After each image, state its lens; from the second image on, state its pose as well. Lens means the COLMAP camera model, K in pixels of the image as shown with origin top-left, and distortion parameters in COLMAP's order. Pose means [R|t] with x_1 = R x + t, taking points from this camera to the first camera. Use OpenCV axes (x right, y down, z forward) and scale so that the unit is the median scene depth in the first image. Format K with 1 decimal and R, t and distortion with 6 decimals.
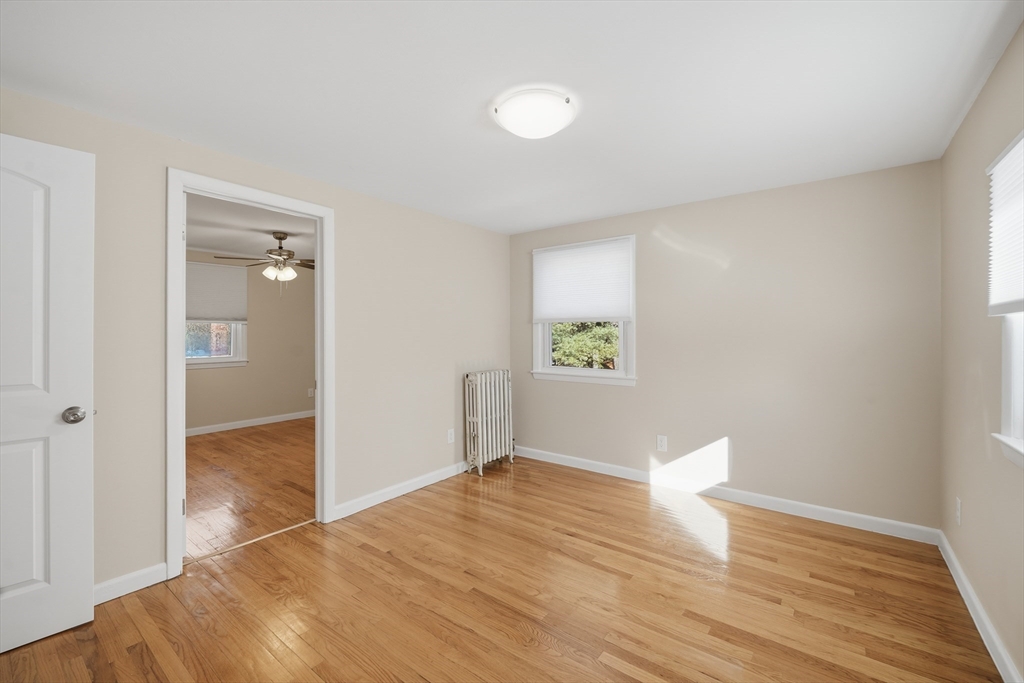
lens RADIAL K [[419.6, 0, 514.1], [0, 419.6, 335.7], [0, 0, 1]] dist [-0.003734, -0.001020]
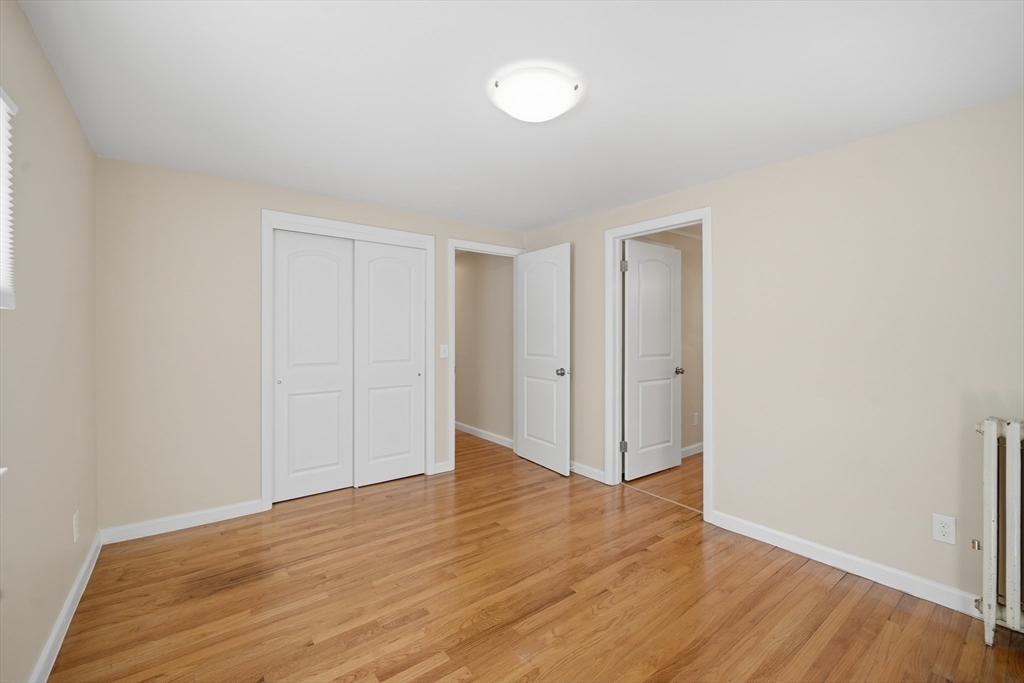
lens RADIAL K [[450.4, 0, 525.3], [0, 450.4, 331.5], [0, 0, 1]] dist [-0.002371, -0.000519]
pose [[-0.259619, -0.000992, -0.965711, 0.611186], [-0.003783, 0.999993, -0.000010, -0.005585], [0.965704, 0.003651, -0.259621, 0.742064]]
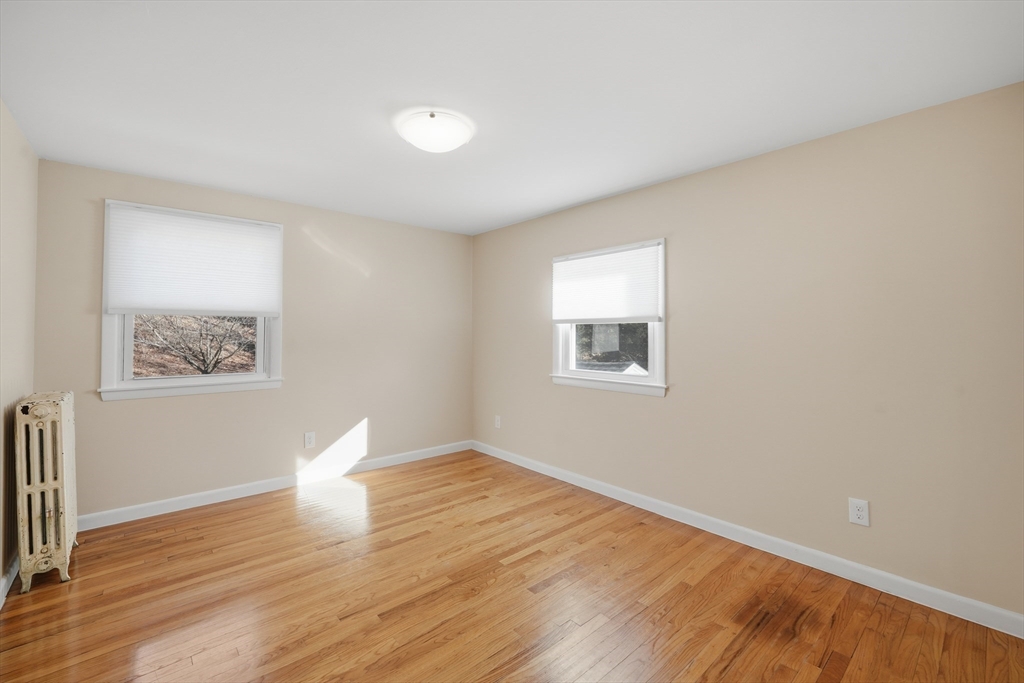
lens RADIAL K [[419.6, 0, 514.1], [0, 419.6, 335.7], [0, 0, 1]] dist [-0.003734, -0.001020]
pose [[0.217993, -0.006513, 0.975929, -0.577981], [0.001497, 0.999979, 0.006340, 0.000315], [-0.975949, 0.000079, 0.217998, 0.334345]]
